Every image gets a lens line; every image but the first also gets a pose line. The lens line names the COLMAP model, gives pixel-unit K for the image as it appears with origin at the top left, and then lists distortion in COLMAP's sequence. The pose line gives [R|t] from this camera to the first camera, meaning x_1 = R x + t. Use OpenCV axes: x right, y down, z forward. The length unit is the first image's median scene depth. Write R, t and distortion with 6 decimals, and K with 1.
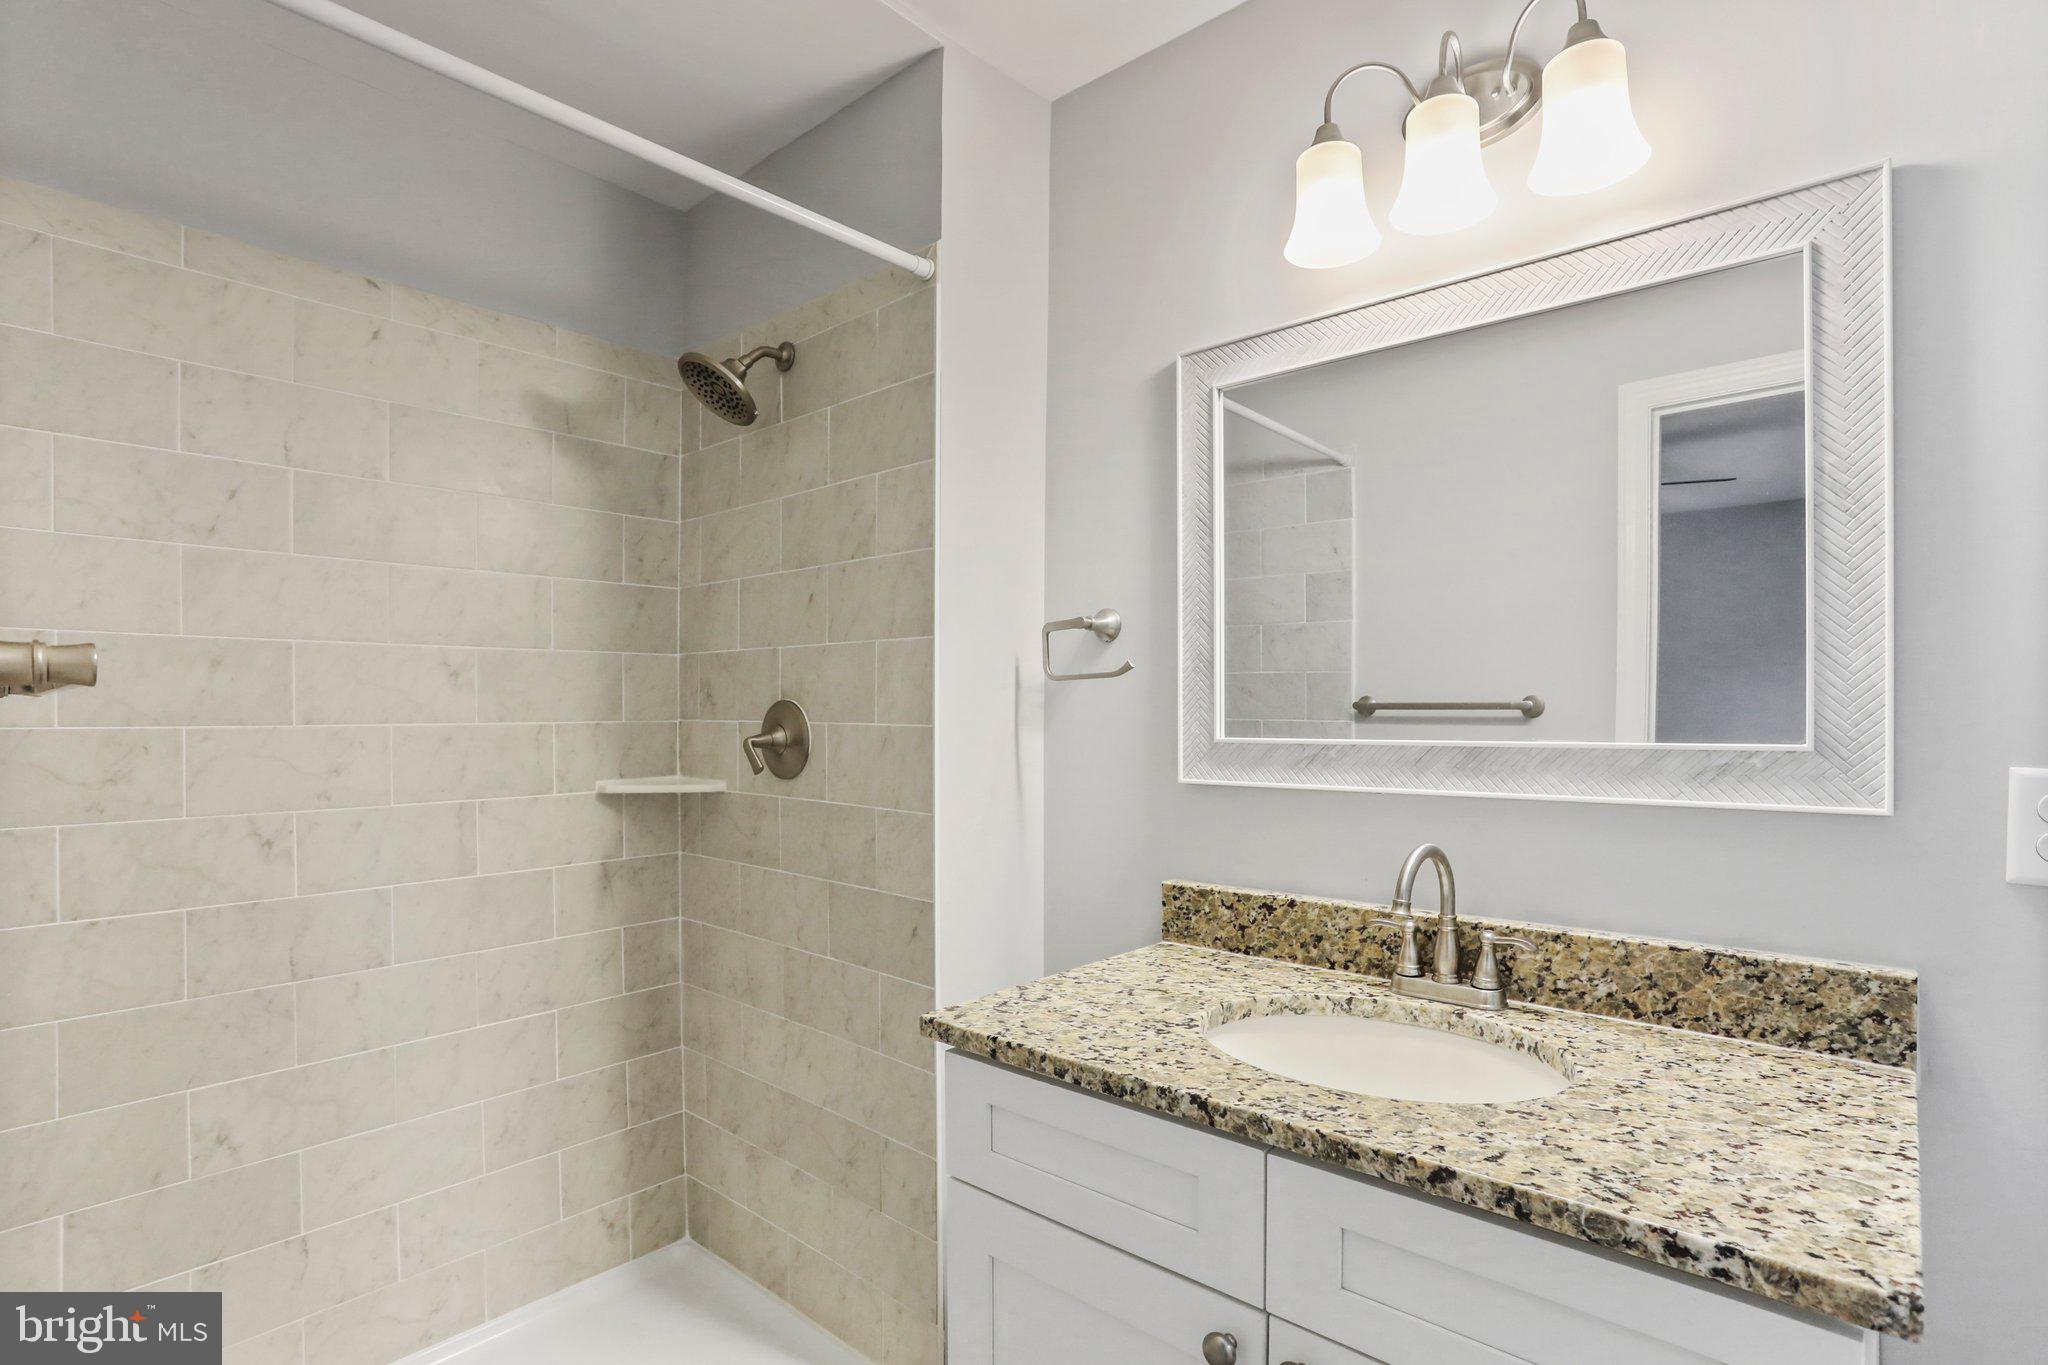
lens RADIAL K [[1006.3, 0, 1025.9], [0, 1006.3, 703.7], [0, 0, 1]] dist [-0.056263, 0.031905]
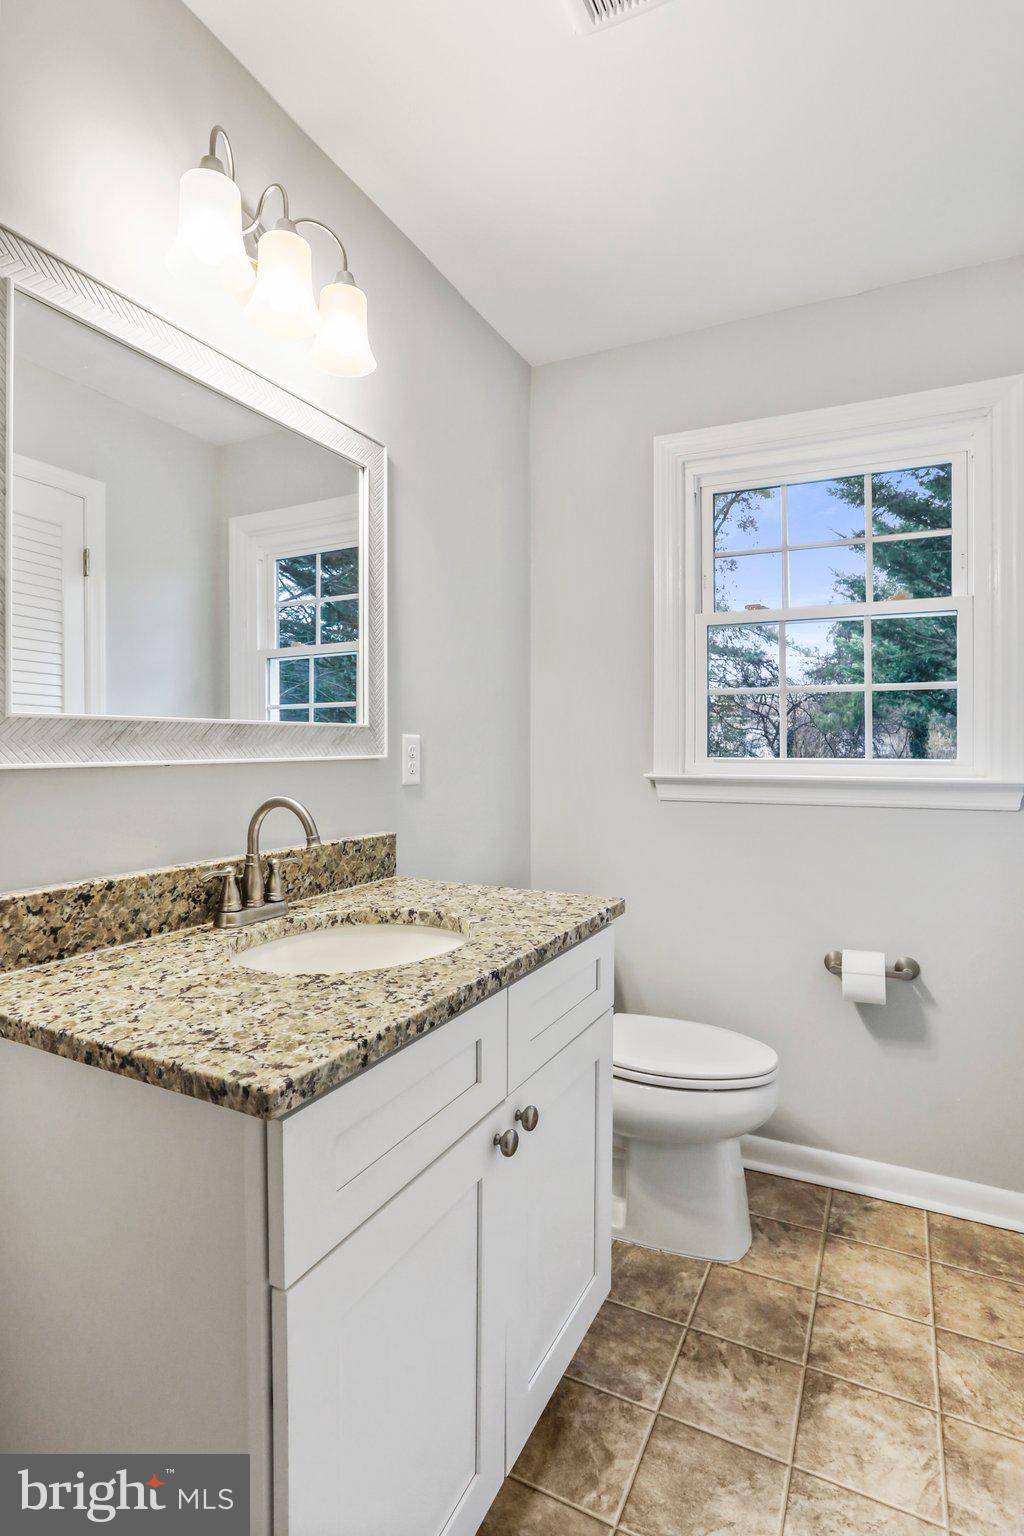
lens RADIAL K [[774.3, 0, 515.0], [0, 774.3, 755.2], [0, 0, 1]] dist [-0.055998, 0.000037]
pose [[-0.255845, -0.008509, 0.966680, -0.642341], [-0.006753, 0.999953, 0.007014, 0.080495], [-0.966694, -0.004733, -0.255890, 0.973720]]
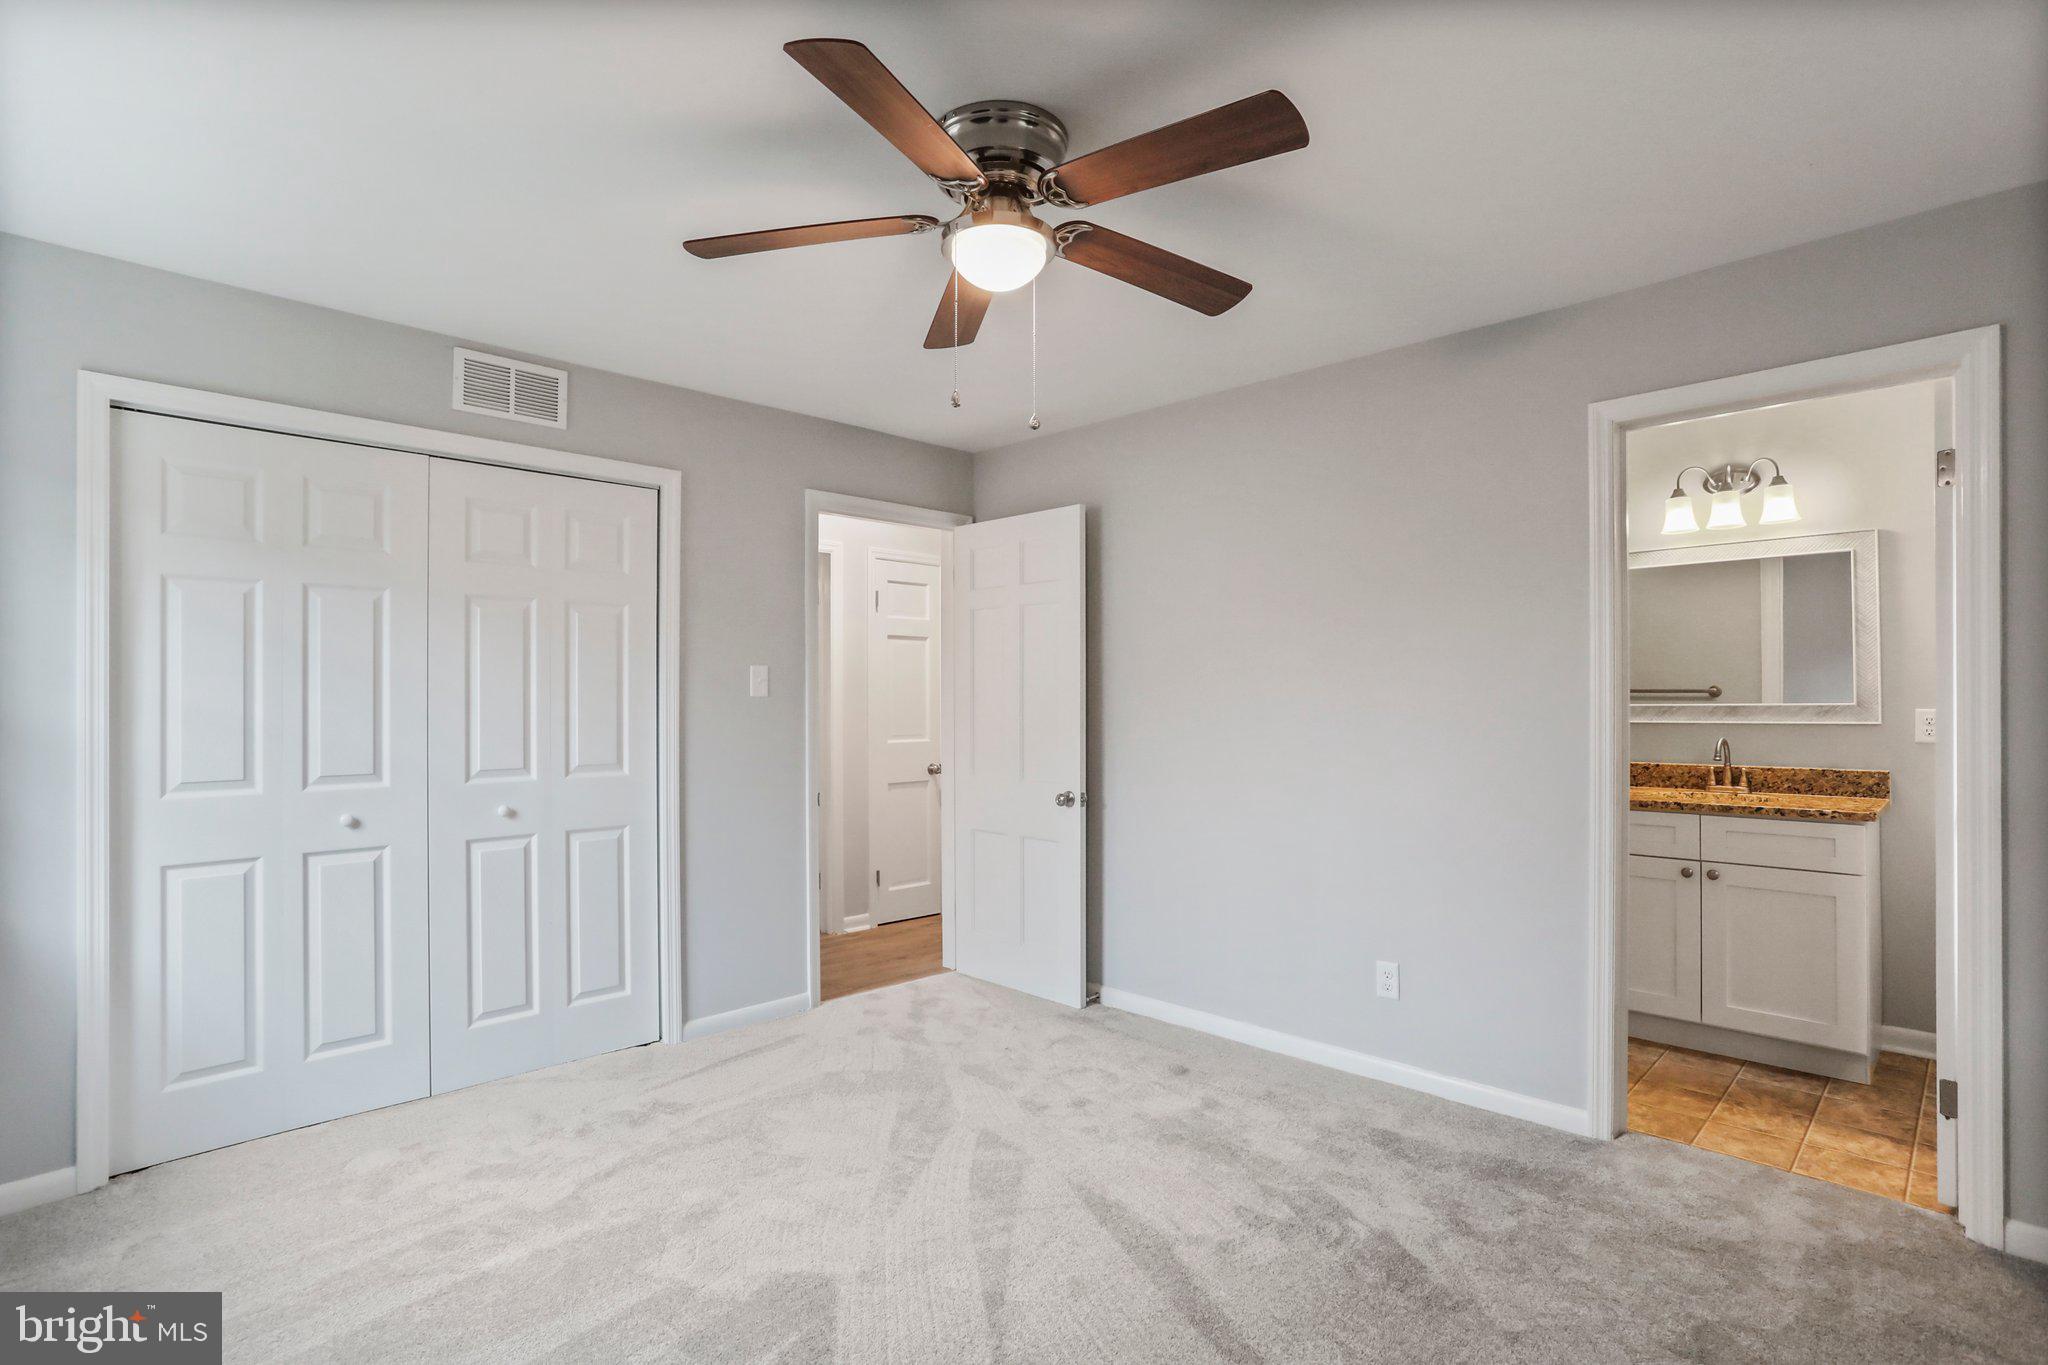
lens RADIAL K [[998.5, 0, 1024.0], [0, 998.5, 682.5], [0, 0, 1]] dist [0.001168, 0.000680]
pose [[0.999071, -0.010190, -0.041861, -1.604323], [0.009928, 0.999930, -0.006480, -0.030973], [0.041924, 0.006059, 0.999102, -2.142532]]
